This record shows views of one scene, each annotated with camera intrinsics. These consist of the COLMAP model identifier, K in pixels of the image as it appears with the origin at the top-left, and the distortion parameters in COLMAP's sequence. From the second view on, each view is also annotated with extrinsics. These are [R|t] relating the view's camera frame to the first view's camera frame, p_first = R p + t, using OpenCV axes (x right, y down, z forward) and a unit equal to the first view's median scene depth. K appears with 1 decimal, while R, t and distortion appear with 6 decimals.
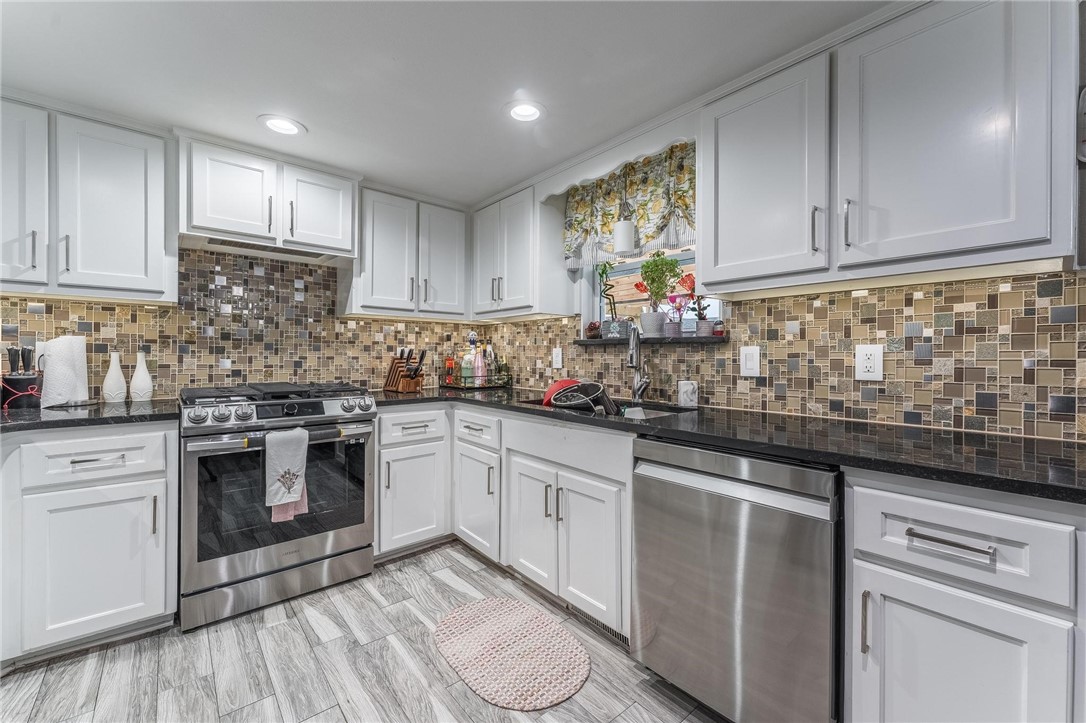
lens RADIAL K [[441.4, 0, 542.5], [0, 441.4, 358.7], [0, 0, 1]] dist [0.002077, -0.000036]
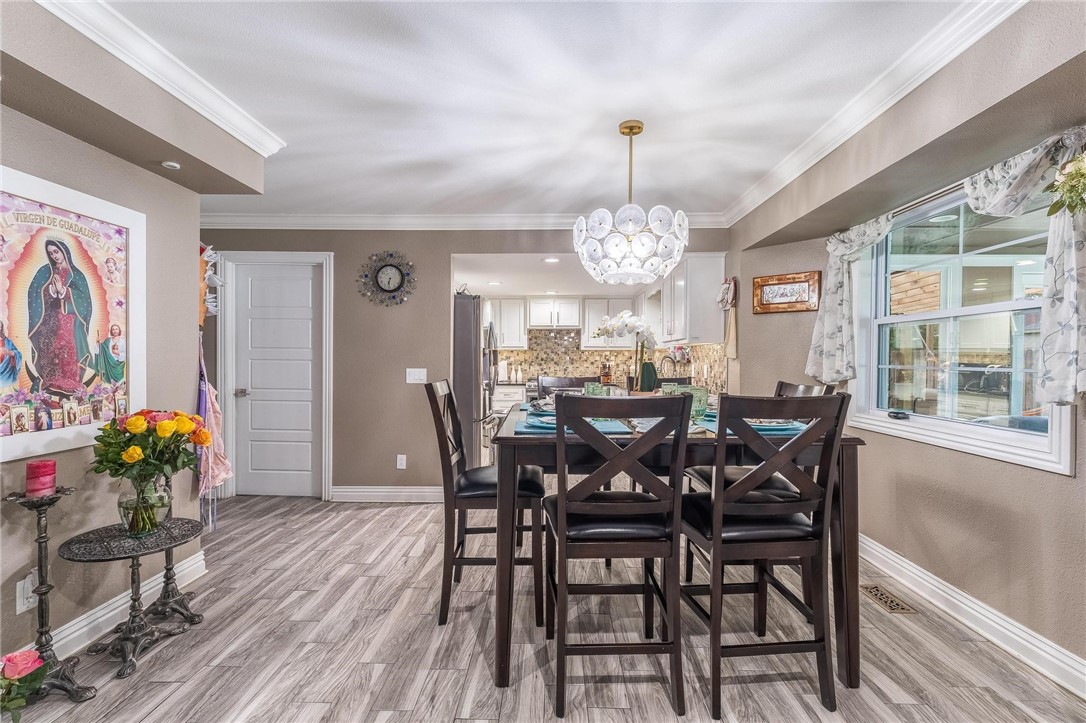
lens RADIAL K [[489.4, 0, 543.0], [0, 489.4, 361.5], [0, 0, 1]] dist [0.000011, -0.000001]
pose [[0.747912, -0.004148, -0.663785, 1.350319], [-0.002725, 0.999953, -0.009320, -0.009736], [0.663792, 0.008779, 0.747866, -1.317373]]
